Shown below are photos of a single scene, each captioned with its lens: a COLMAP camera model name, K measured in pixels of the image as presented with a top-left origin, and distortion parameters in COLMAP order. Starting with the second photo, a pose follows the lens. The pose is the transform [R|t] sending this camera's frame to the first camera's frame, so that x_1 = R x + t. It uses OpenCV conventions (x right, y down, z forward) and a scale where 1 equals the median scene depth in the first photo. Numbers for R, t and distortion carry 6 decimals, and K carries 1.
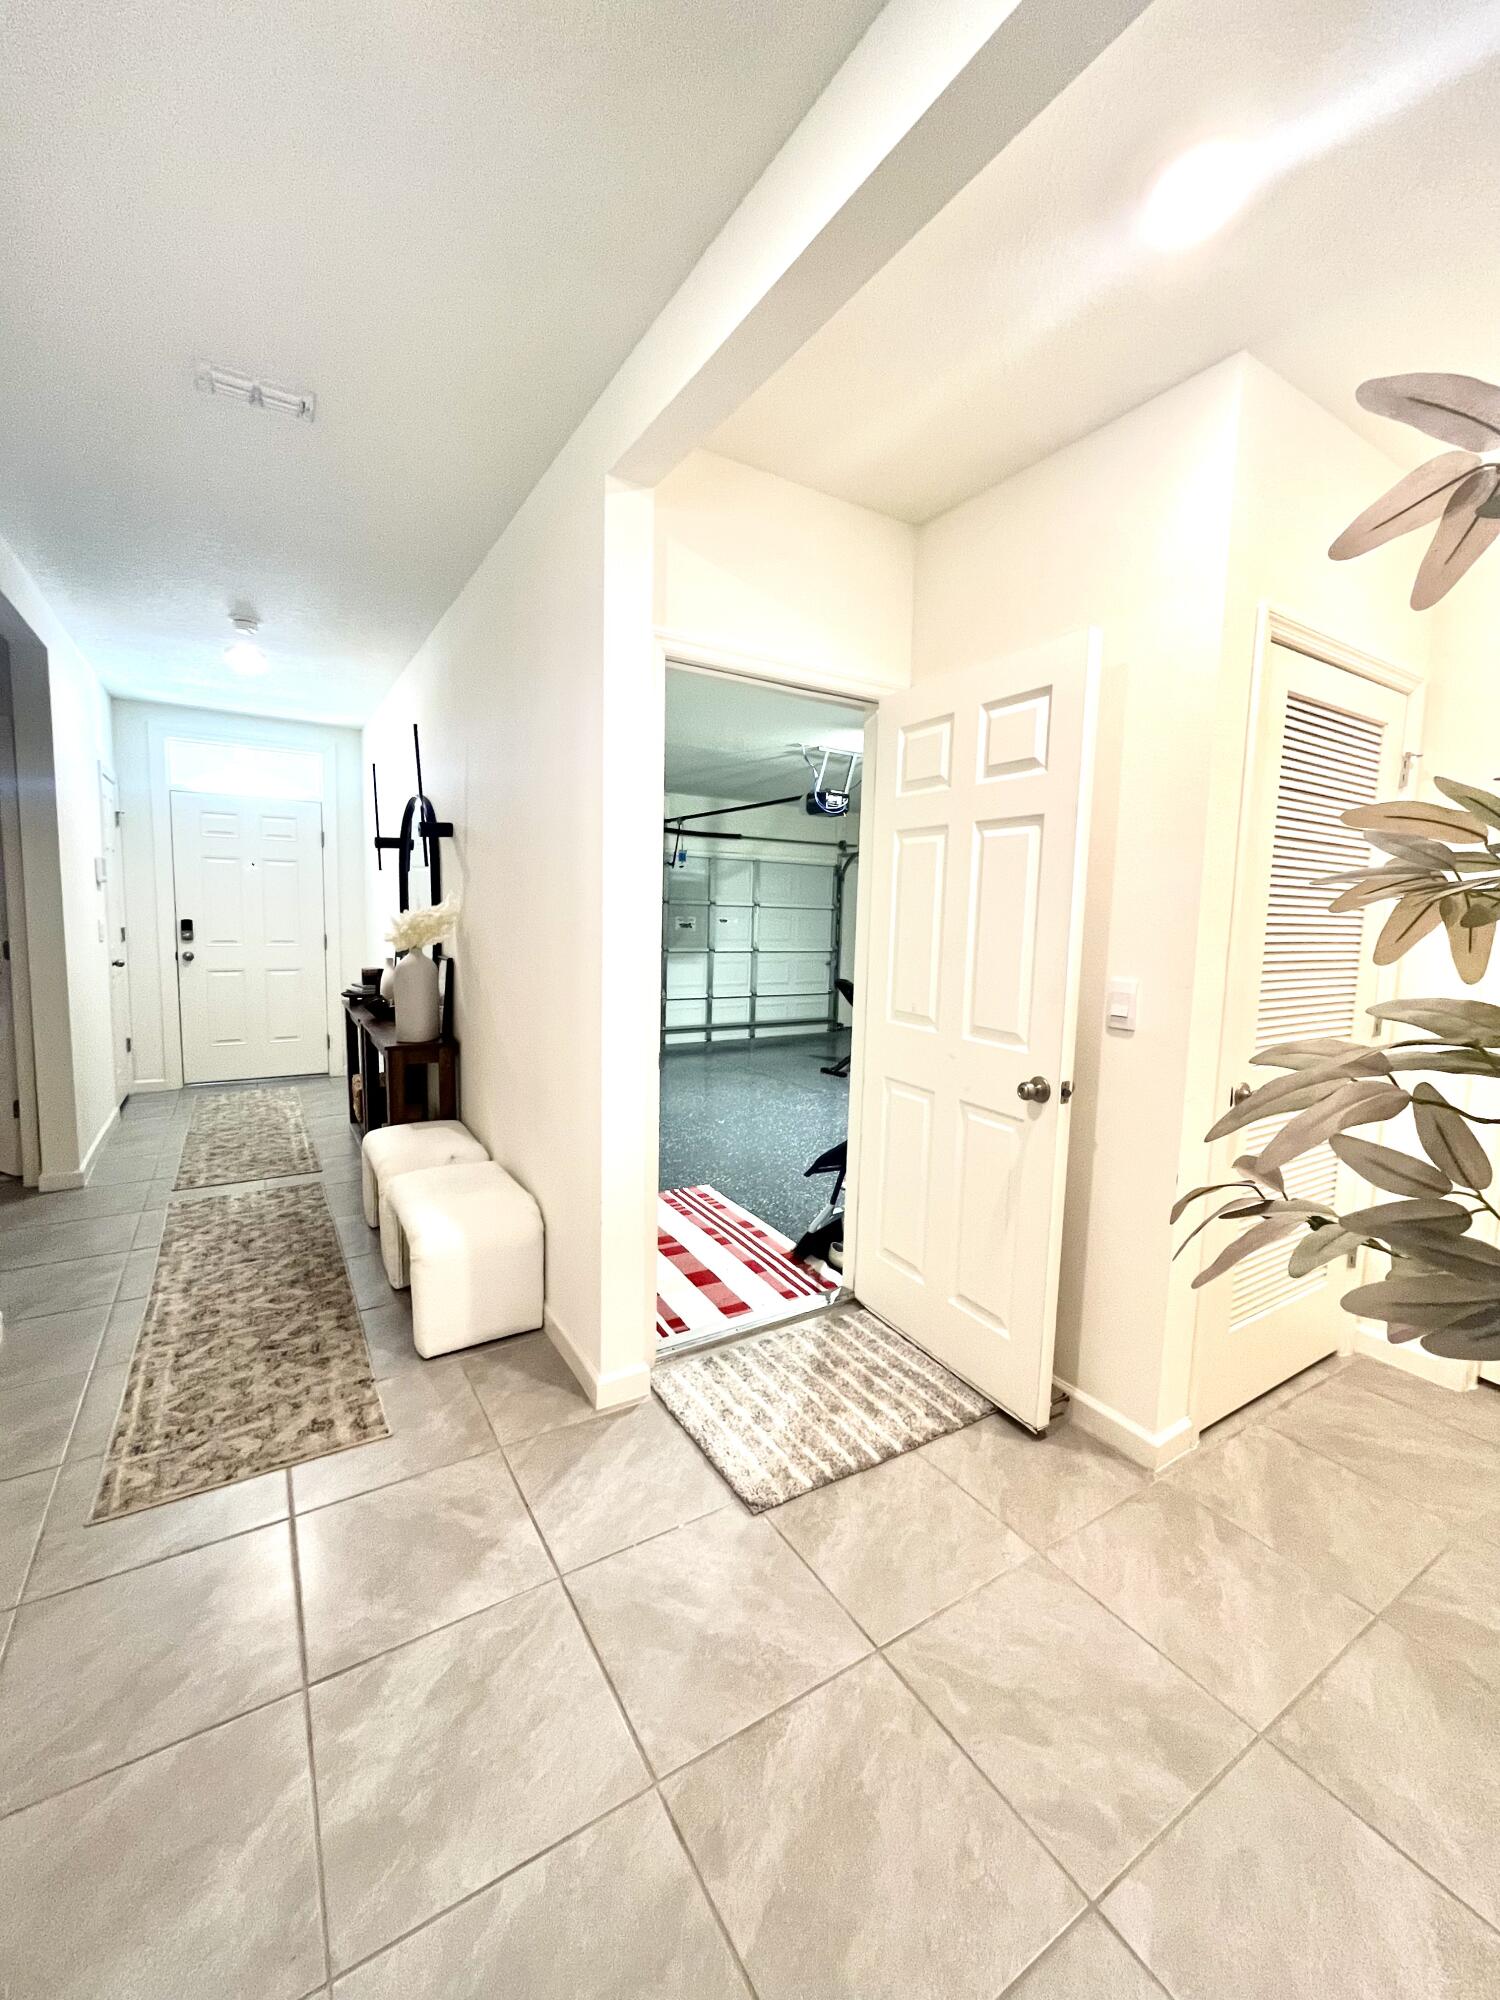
lens RADIAL K [[827.0, 0, 747.2], [0, 827.0, 995.2], [0, 0, 1]] dist [-0.000688, -0.000513]
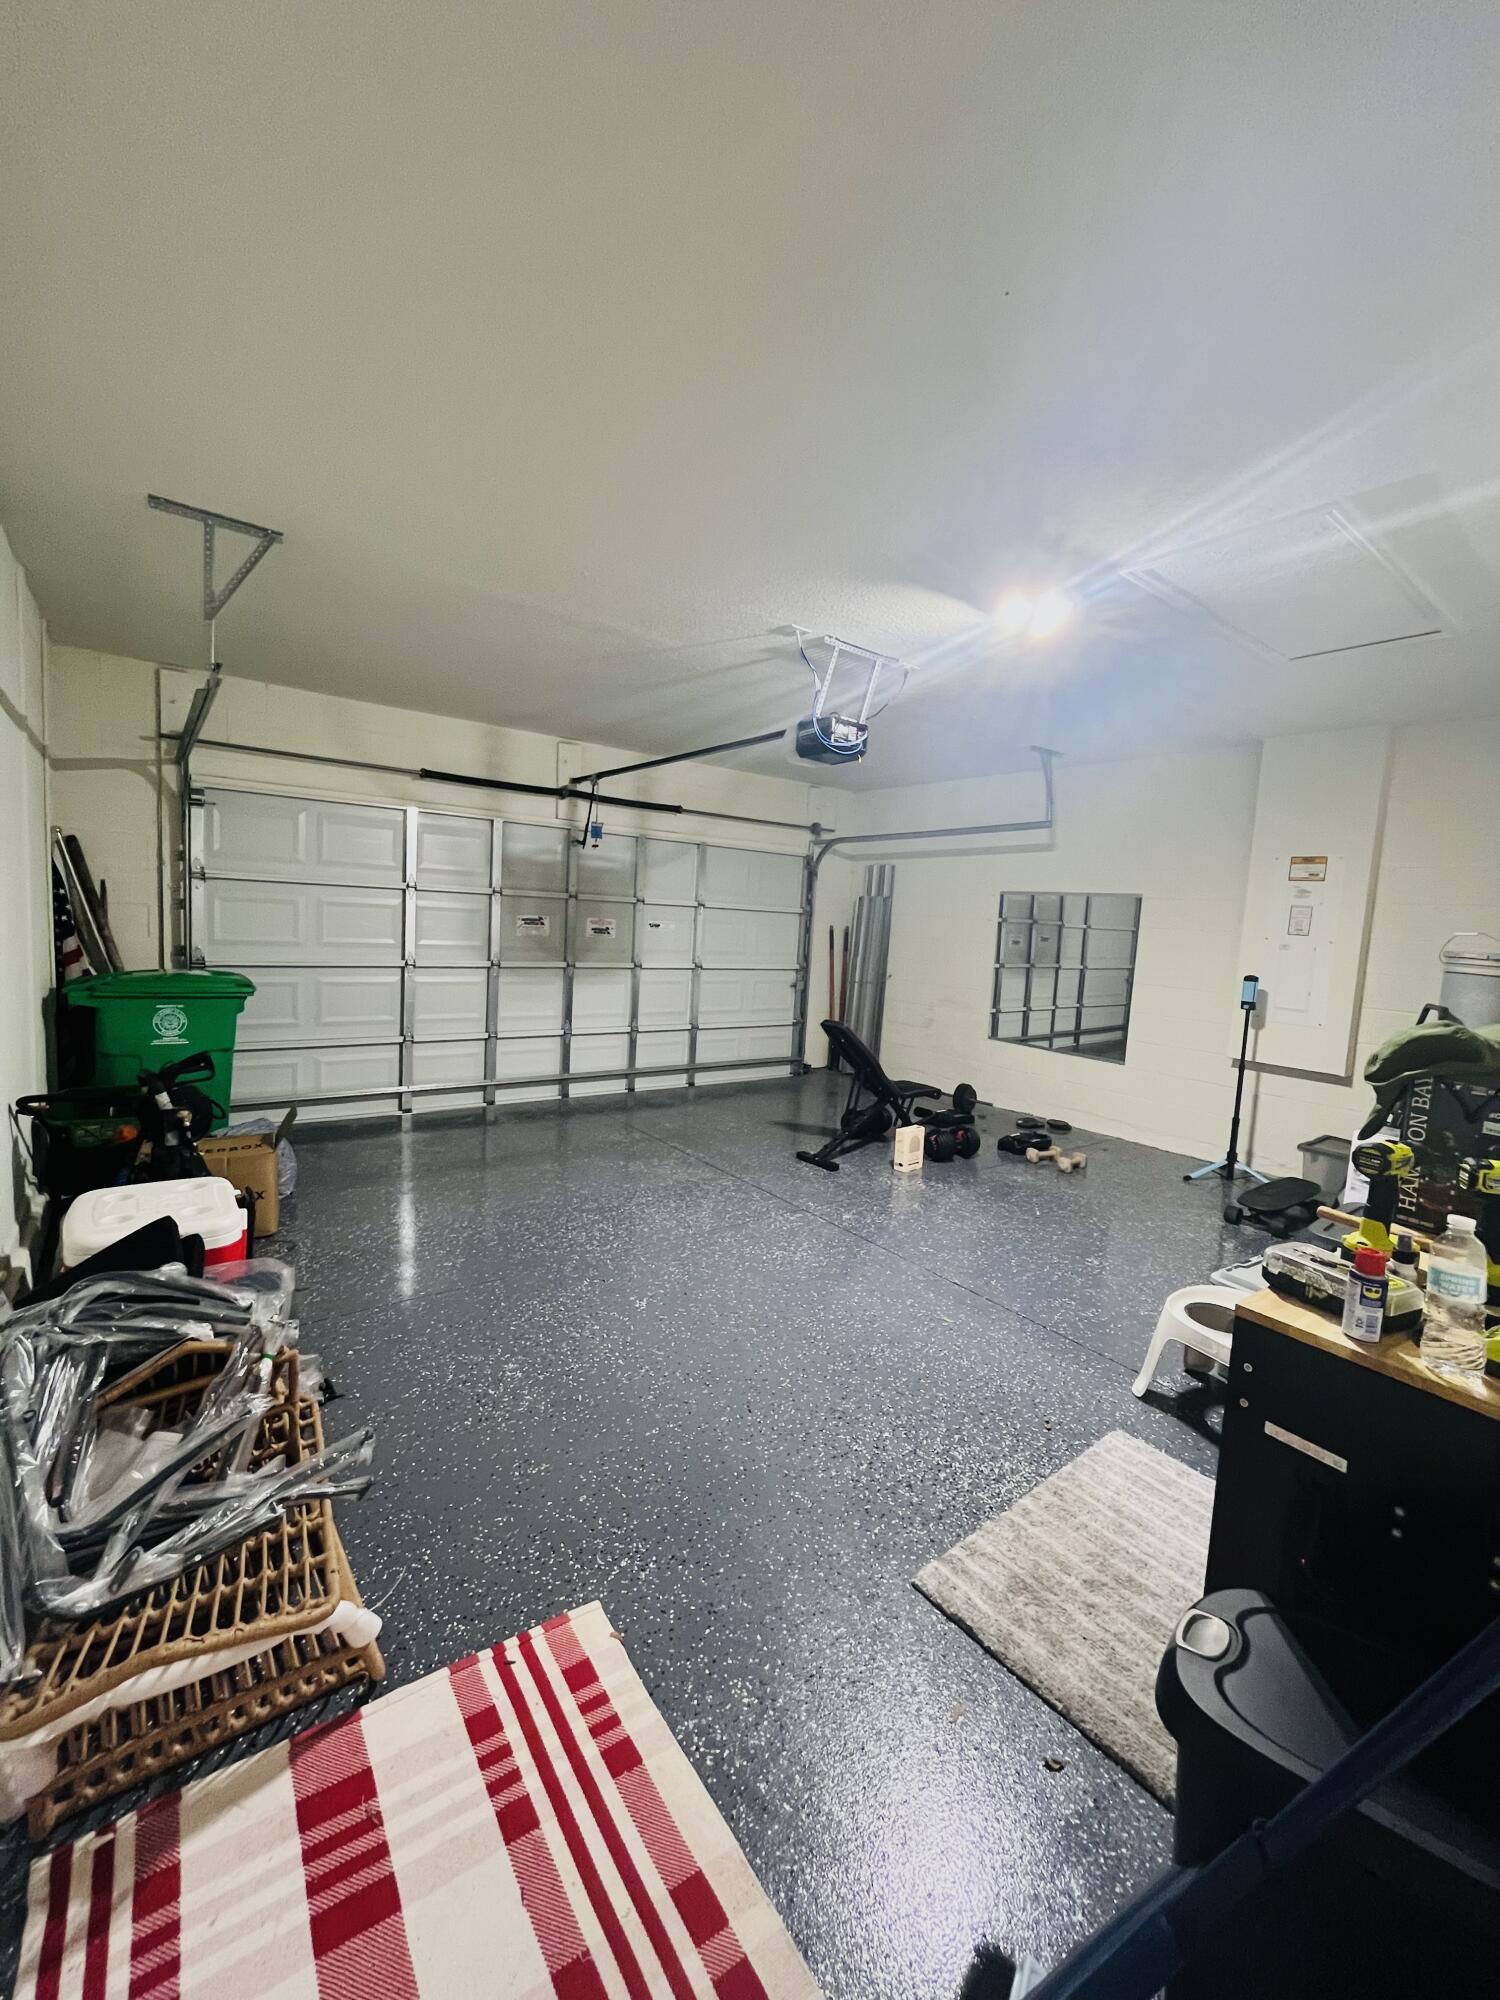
lens RADIAL K [[827.0, 0, 754.6], [0, 827.0, 995.4], [0, 0, 1]] dist [-0.000688, -0.000513]
pose [[0.995657, 0.019560, 0.091024, -0.006425], [-0.019540, 0.999808, -0.001110, -0.029746], [-0.091029, -0.000674, 0.995848, 0.272956]]
